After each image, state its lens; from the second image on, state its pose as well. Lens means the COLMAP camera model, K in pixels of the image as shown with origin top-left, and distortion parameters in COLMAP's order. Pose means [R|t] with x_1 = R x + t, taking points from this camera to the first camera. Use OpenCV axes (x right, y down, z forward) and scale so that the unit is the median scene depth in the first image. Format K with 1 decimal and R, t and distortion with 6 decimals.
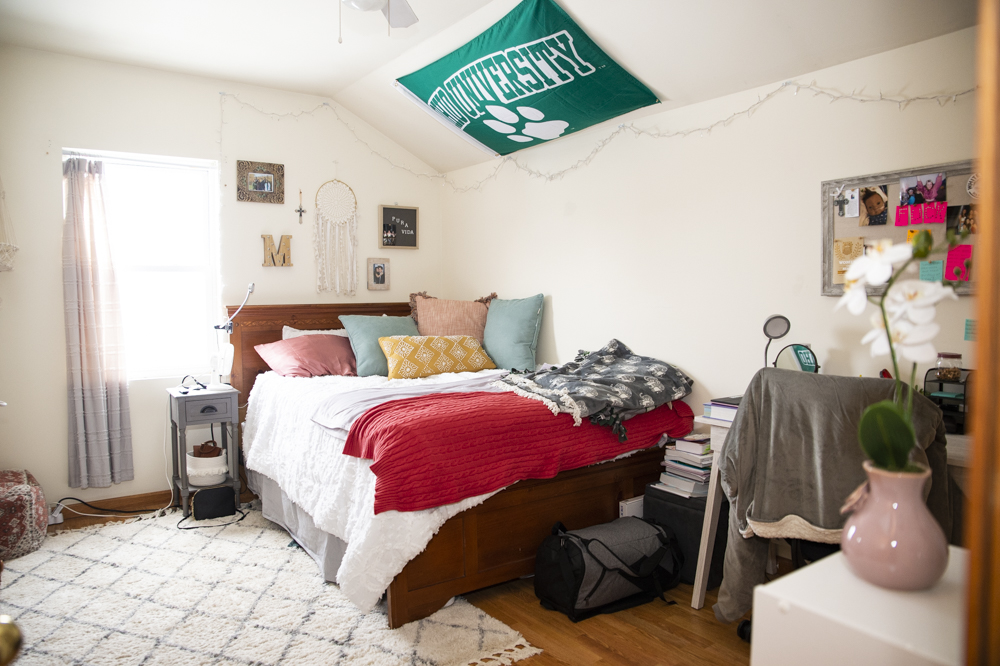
lens RADIAL K [[677.3, 0, 487.1], [0, 677.3, 331.4], [0, 0, 1]] dist [-0.137208, 0.119814]
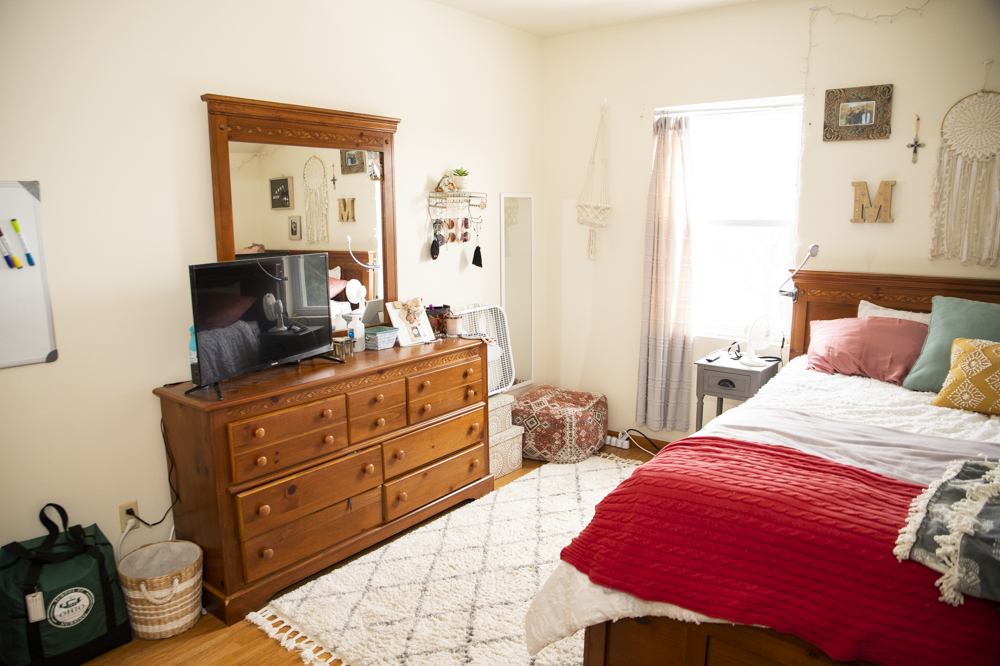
lens RADIAL K [[677.3, 0, 487.1], [0, 677.3, 331.4], [0, 0, 1]] dist [-0.137208, 0.119814]
pose [[0.301008, 0.170750, -0.938210, 0.335816], [-0.051292, 0.985314, 0.162867, -0.086680], [0.952241, -0.000901, 0.305346, 0.407230]]
